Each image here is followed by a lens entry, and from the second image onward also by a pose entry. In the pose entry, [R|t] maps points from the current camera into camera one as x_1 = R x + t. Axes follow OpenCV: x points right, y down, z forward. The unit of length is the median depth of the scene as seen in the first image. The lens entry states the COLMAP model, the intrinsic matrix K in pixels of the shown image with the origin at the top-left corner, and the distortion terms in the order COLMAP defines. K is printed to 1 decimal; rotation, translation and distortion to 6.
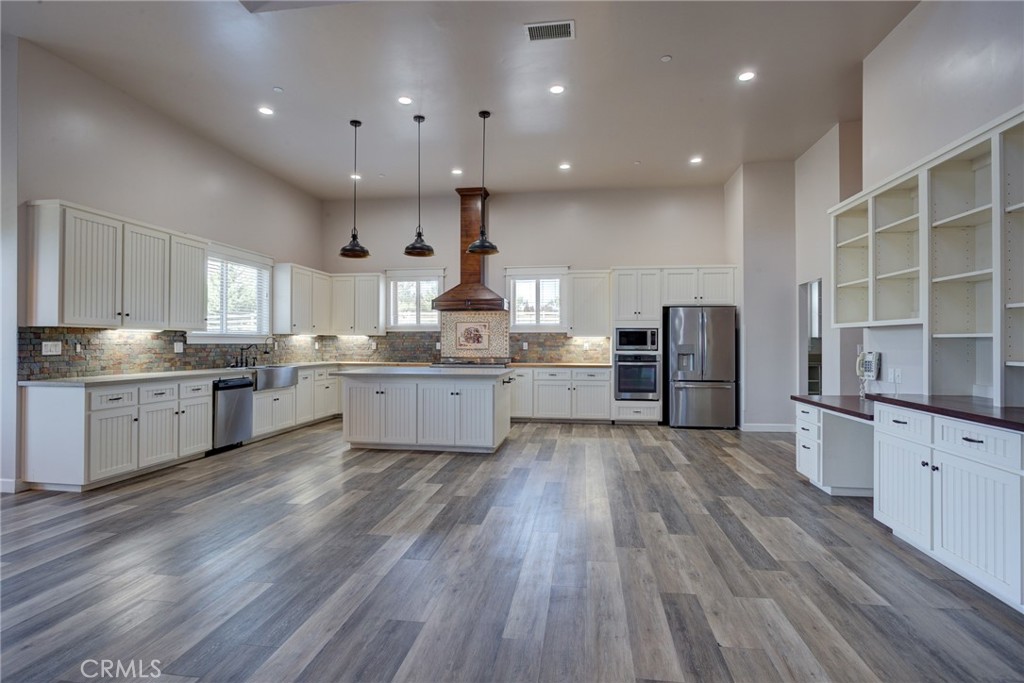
lens RADIAL K [[502.6, 0, 512.1], [0, 502.6, 340.8], [0, 0, 1]] dist [-0.022352, 0.009646]
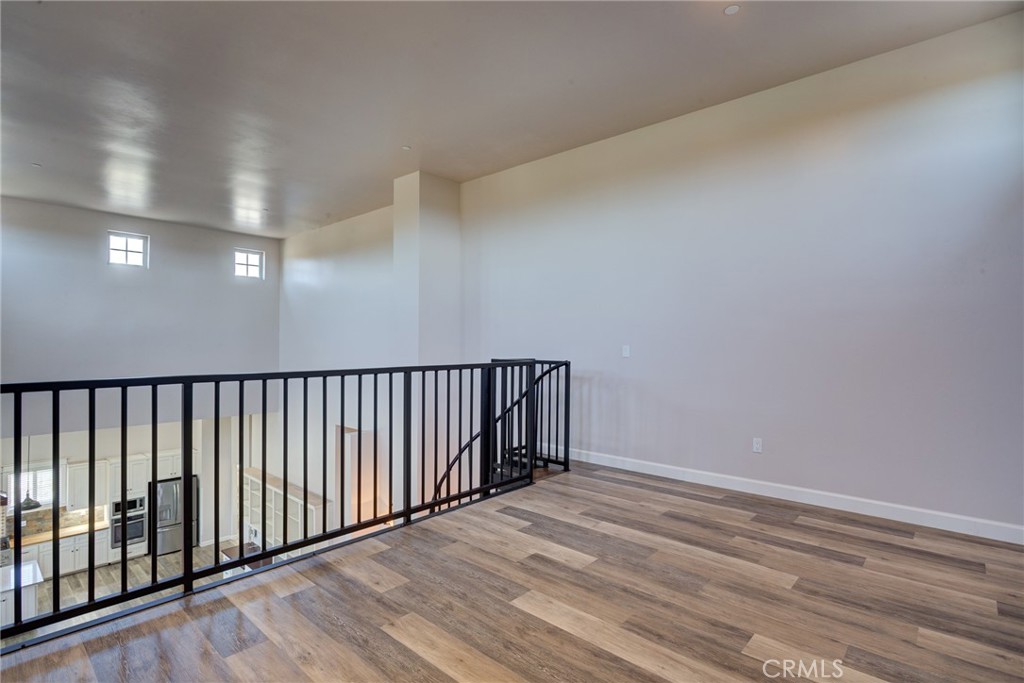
lens RADIAL K [[507.8, 0, 511.6], [0, 507.8, 337.5], [0, 0, 1]] dist [-0.008700, 0.000417]
pose [[0.563309, 0.005458, 0.826228, -0.453059], [-0.005569, 0.999981, -0.002809, -0.630661], [-0.826228, -0.003019, 0.563328, -1.027675]]
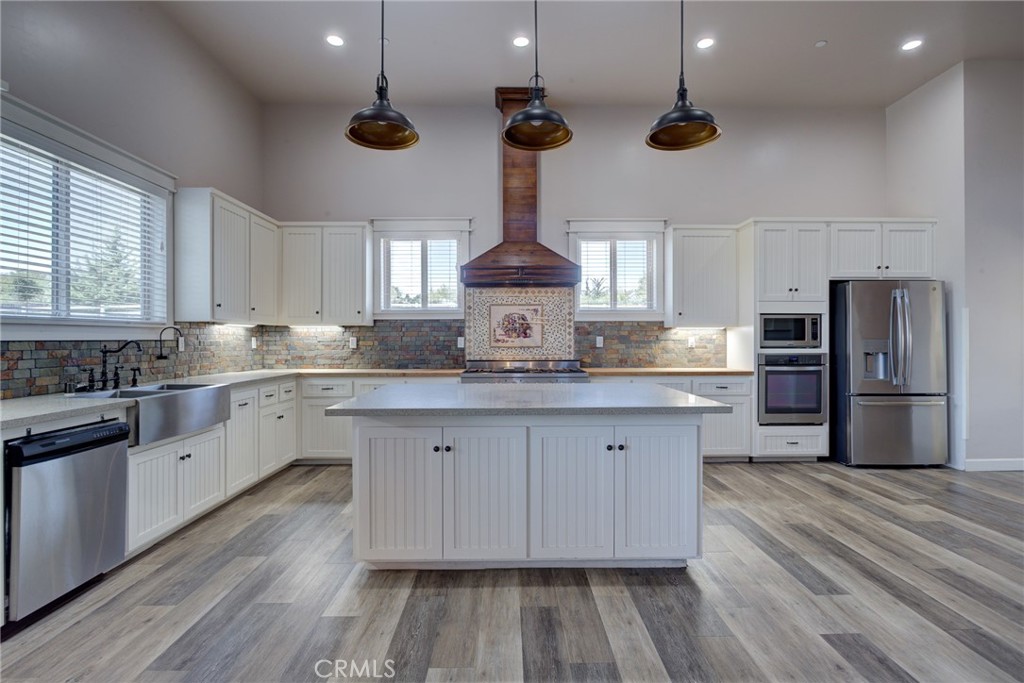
lens RADIAL K [[504.3, 0, 513.7], [0, 504.3, 339.8], [0, 0, 1]] dist [-0.022659, 0.010360]
pose [[0.987701, -0.003826, 0.156306, -0.245607], [0.002687, 0.999968, 0.007497, 0.003334], [-0.156330, -0.006985, 0.987680, 0.499676]]
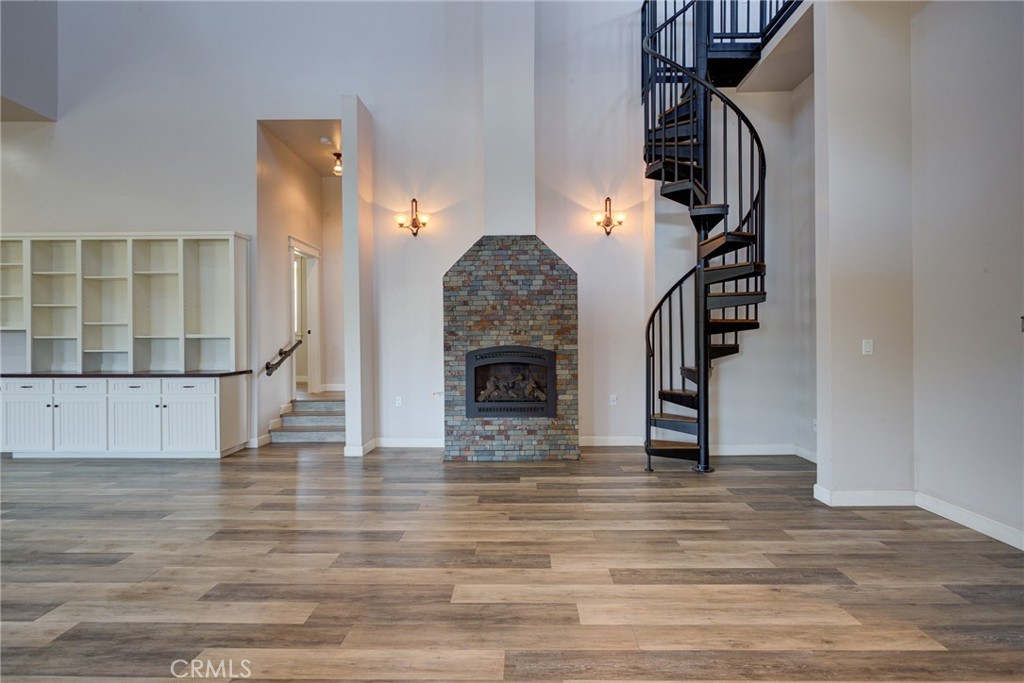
lens RADIAL K [[501.4, 0, 513.0], [0, 501.4, 340.9], [0, 0, 1]] dist [-0.003868, 0.001093]
pose [[-0.132768, -0.002915, 0.991143, -0.548317], [0.000358, 0.999995, 0.002989, -0.001174], [-0.991147, 0.000751, -0.132766, -0.211095]]
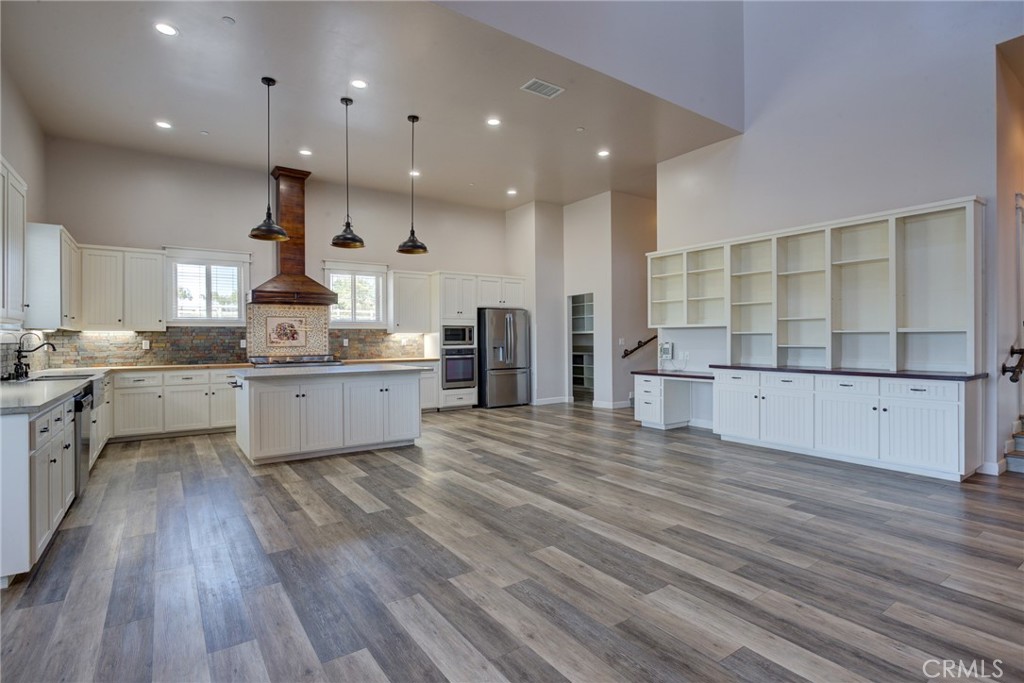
lens RADIAL K [[504.3, 0, 513.7], [0, 504.3, 339.8], [0, 0, 1]] dist [-0.022659, 0.010360]
pose [[0.726158, -0.007792, 0.687484, -0.544152], [0.004461, 0.999968, 0.006623, -0.000023], [-0.687514, -0.001742, 0.726169, 0.087164]]
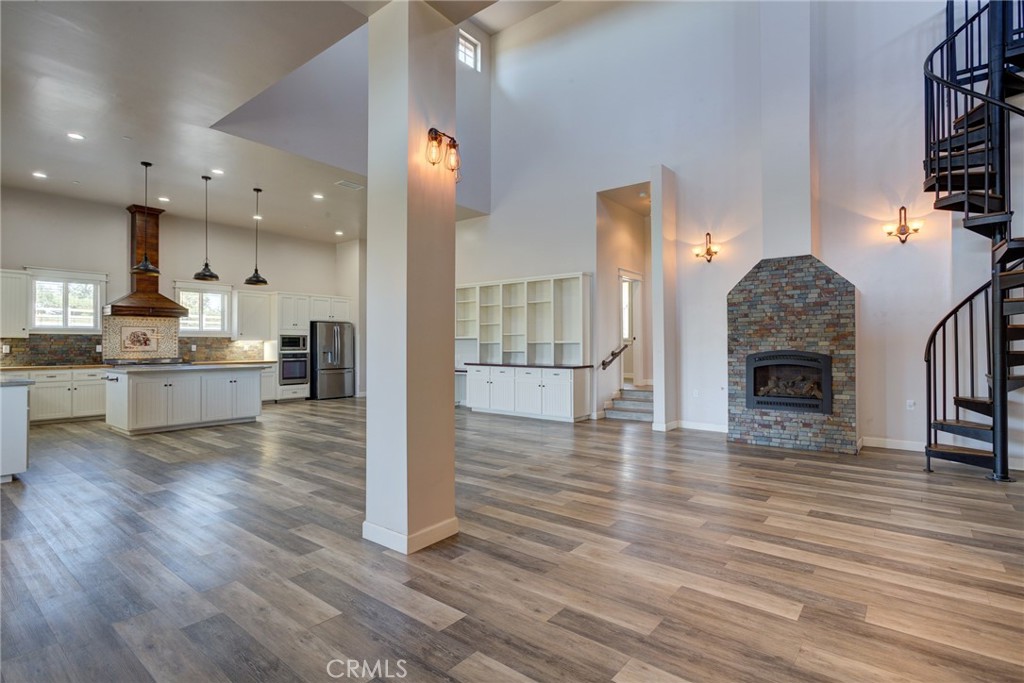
lens RADIAL K [[501.4, 0, 513.0], [0, 501.4, 340.9], [0, 0, 1]] dist [-0.003868, 0.001093]
pose [[0.501443, 0.004960, 0.865176, -0.831139], [-0.001989, 0.999988, -0.004580, -0.003422], [-0.865188, 0.000576, 0.501447, -0.340833]]
